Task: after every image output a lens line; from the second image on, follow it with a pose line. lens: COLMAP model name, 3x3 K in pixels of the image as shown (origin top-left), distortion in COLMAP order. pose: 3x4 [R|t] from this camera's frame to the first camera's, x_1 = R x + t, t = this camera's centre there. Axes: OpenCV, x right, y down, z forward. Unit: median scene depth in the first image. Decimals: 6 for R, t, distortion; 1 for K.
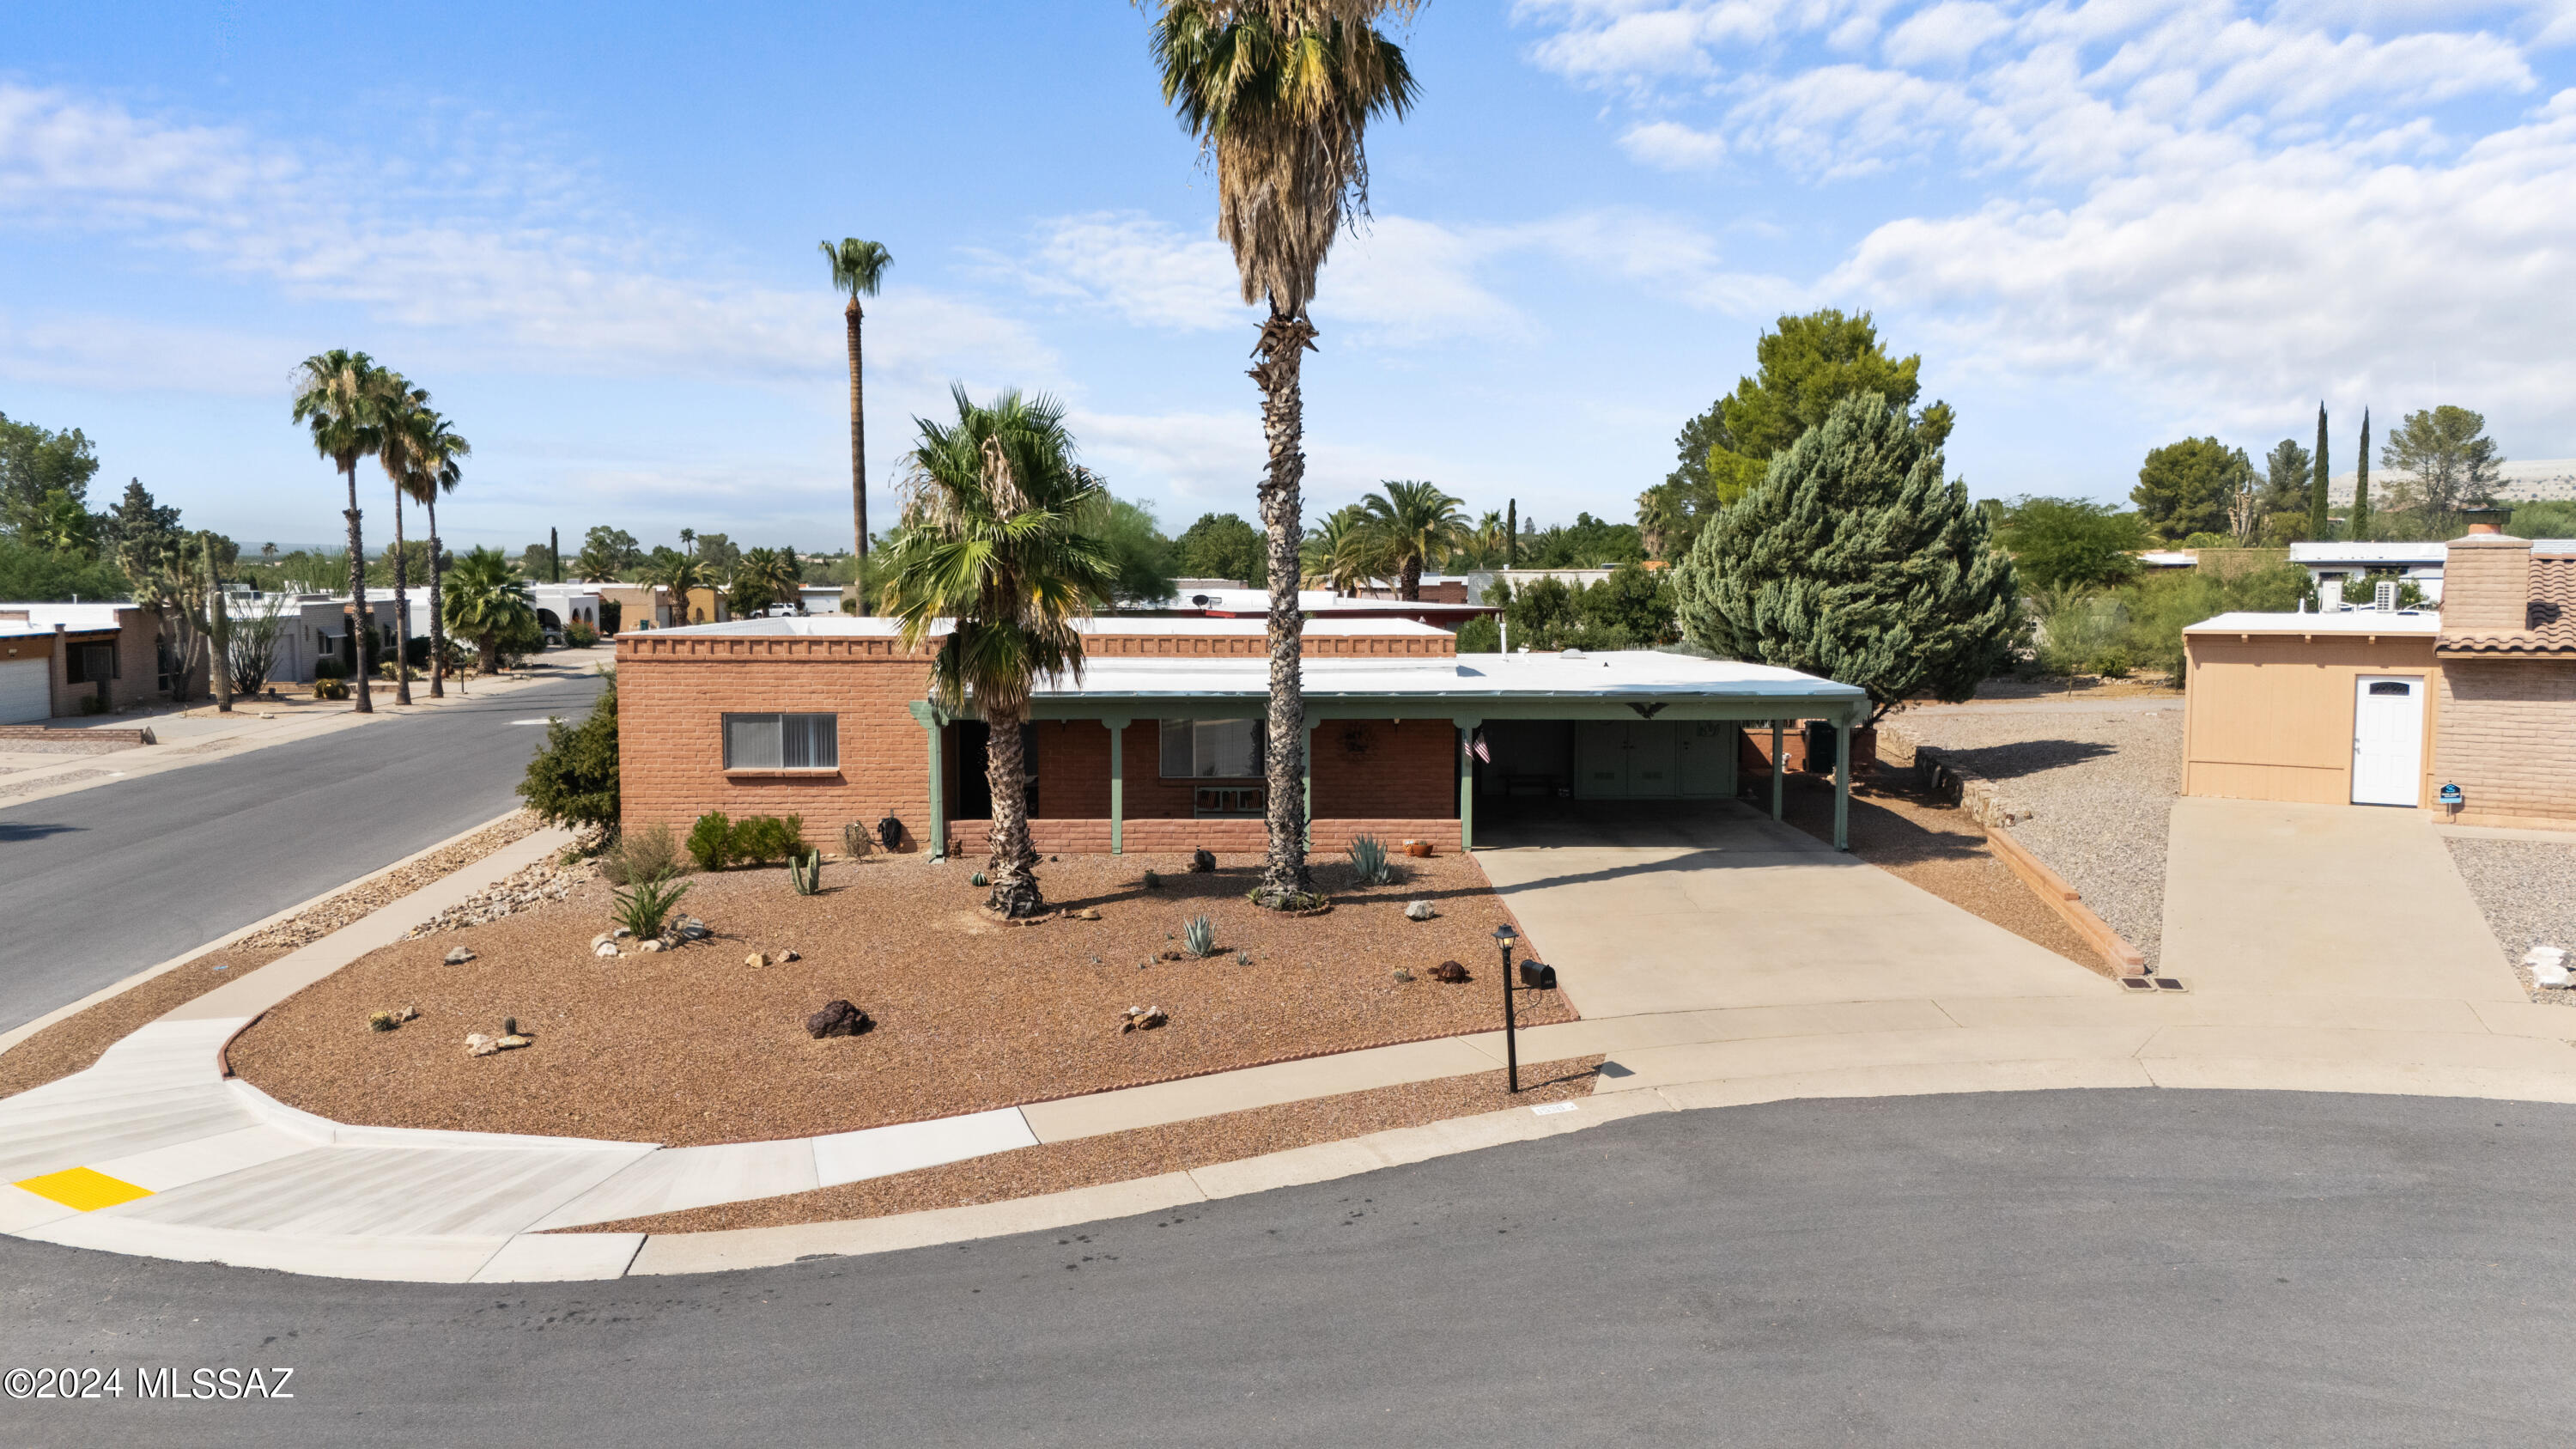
lens RADIAL K [[1900.8, 0, 1296.2], [0, 1900.8, 732.2], [0, 0, 1]] dist [0.076898, -0.082052]
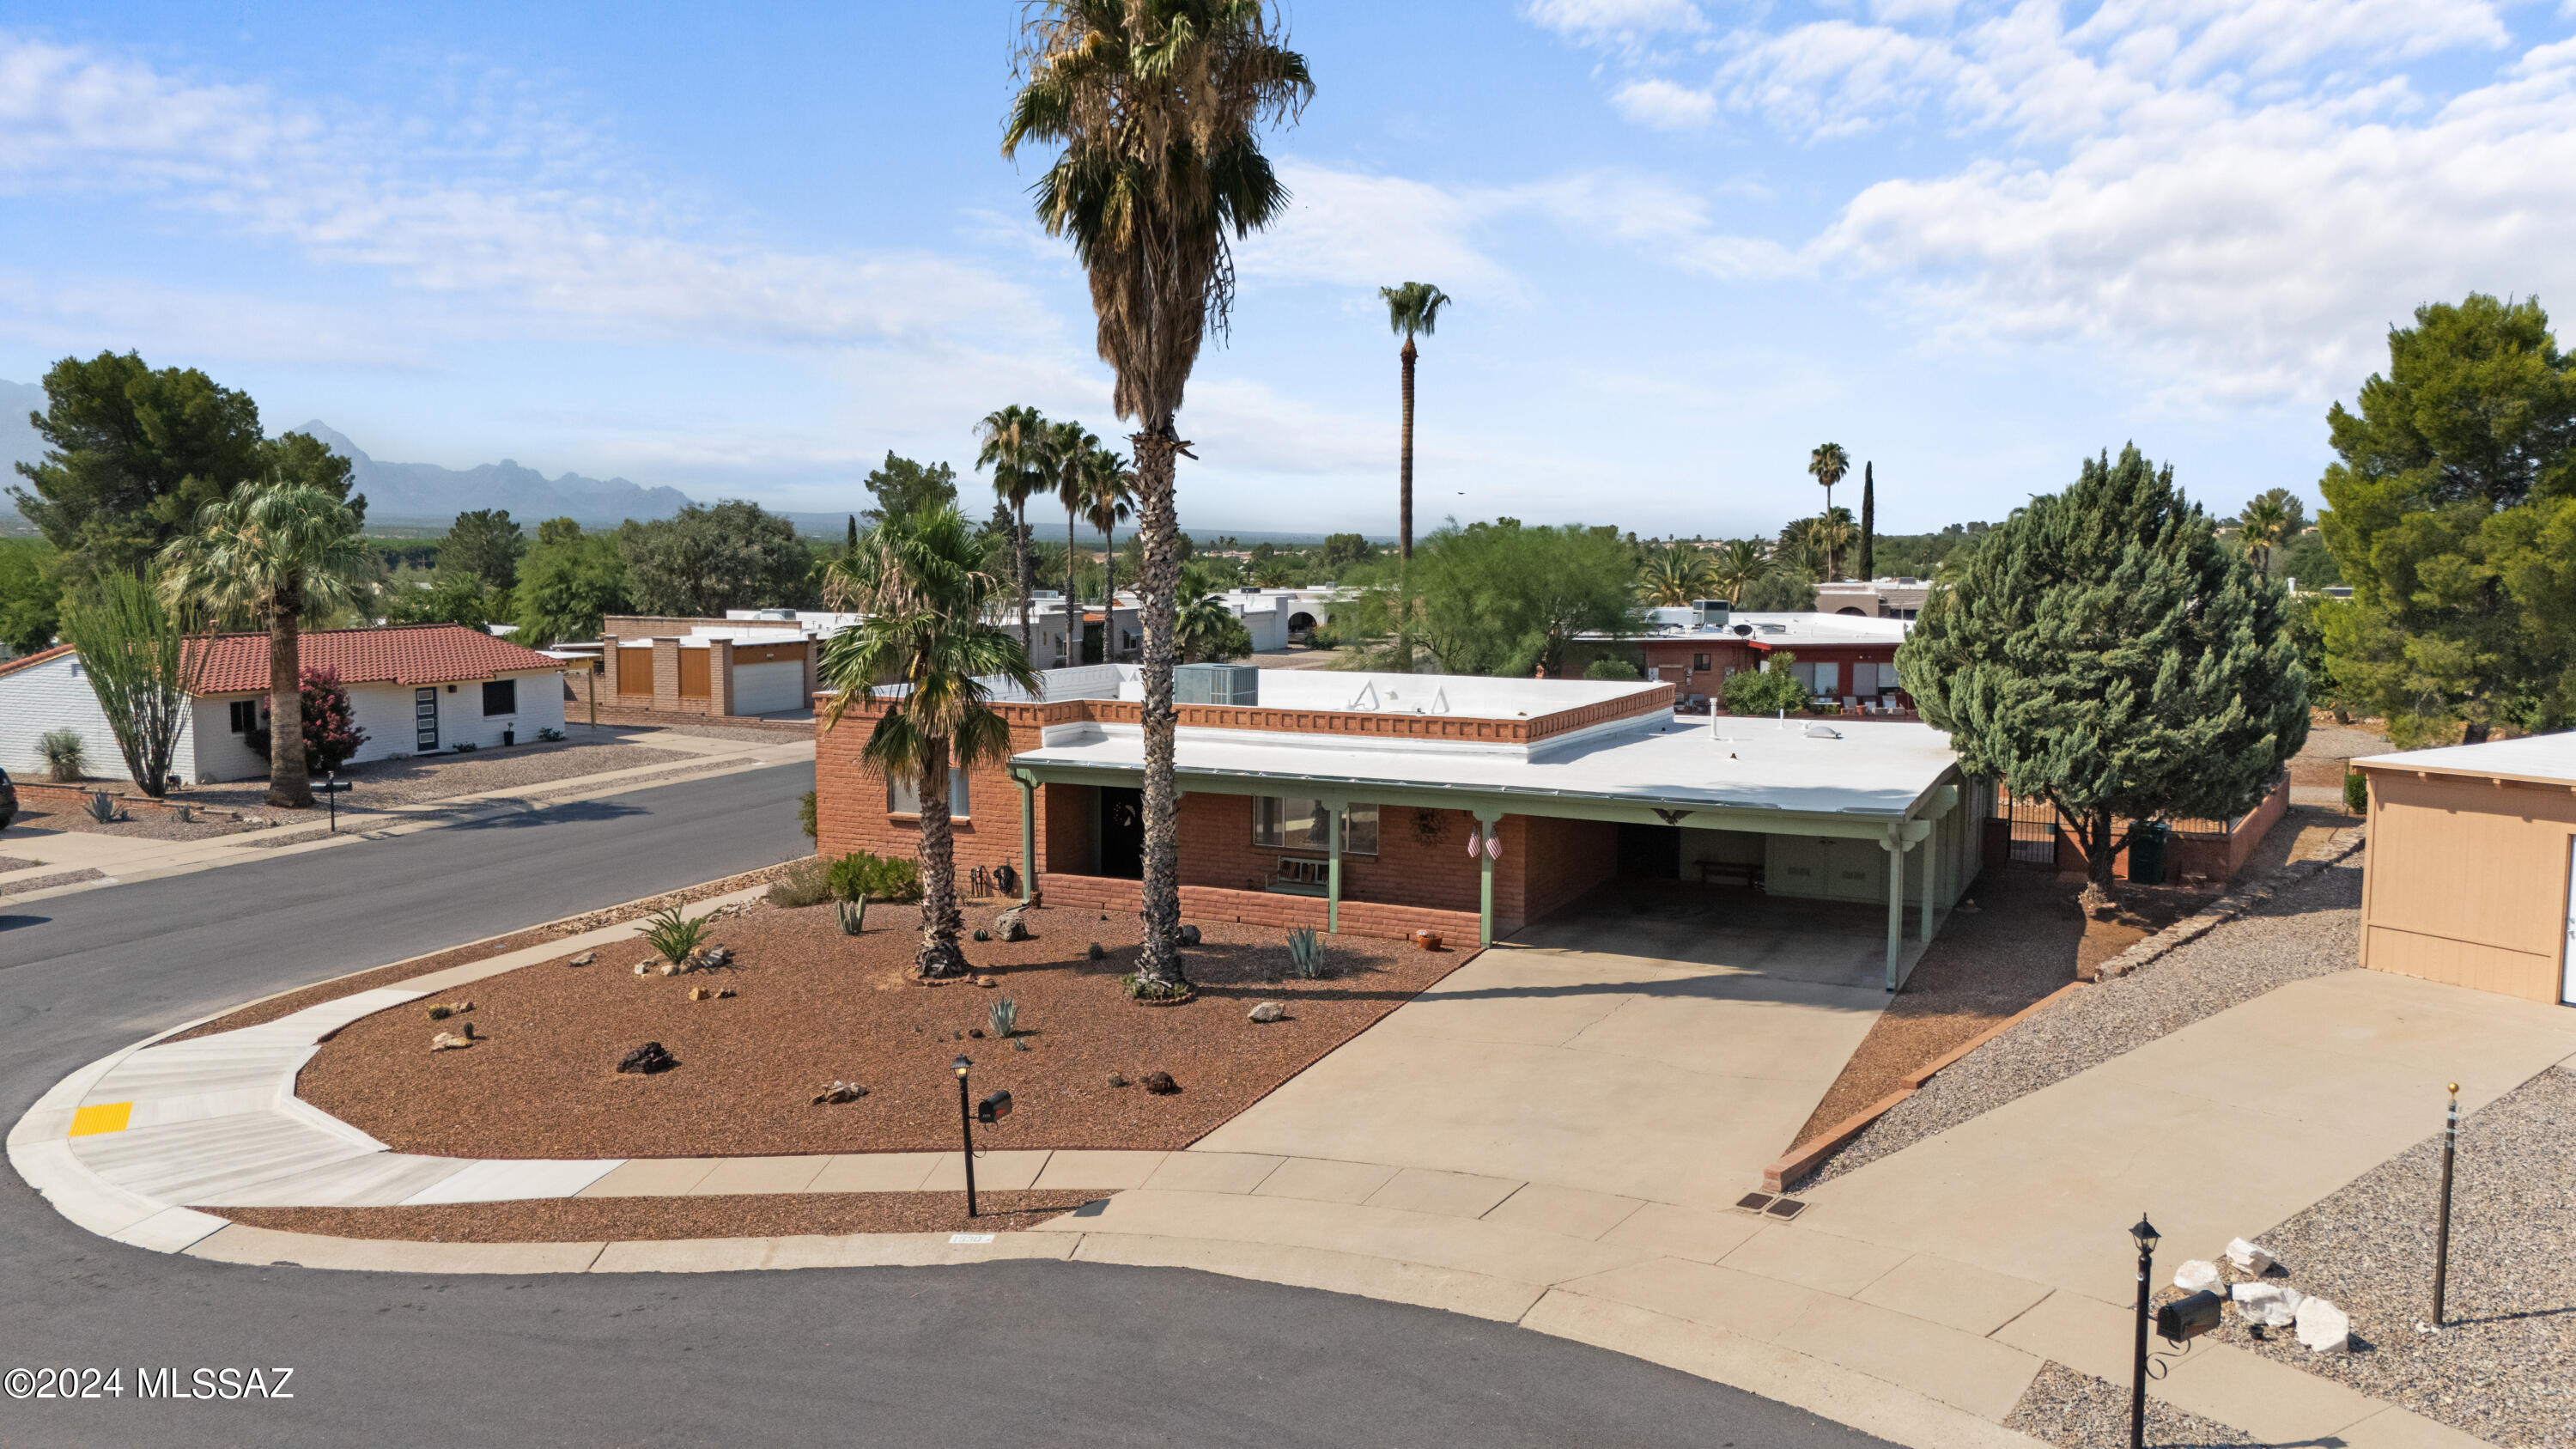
lens RADIAL K [[1900.8, 0, 1296.2], [0, 1900.8, 732.2], [0, 0, 1]] dist [0.076898, -0.082052]
pose [[0.886780, 0.047331, -0.459761, 0.544868], [-0.043479, 0.998874, 0.018969, -0.075302], [0.460142, 0.003168, 0.887840, 0.114125]]
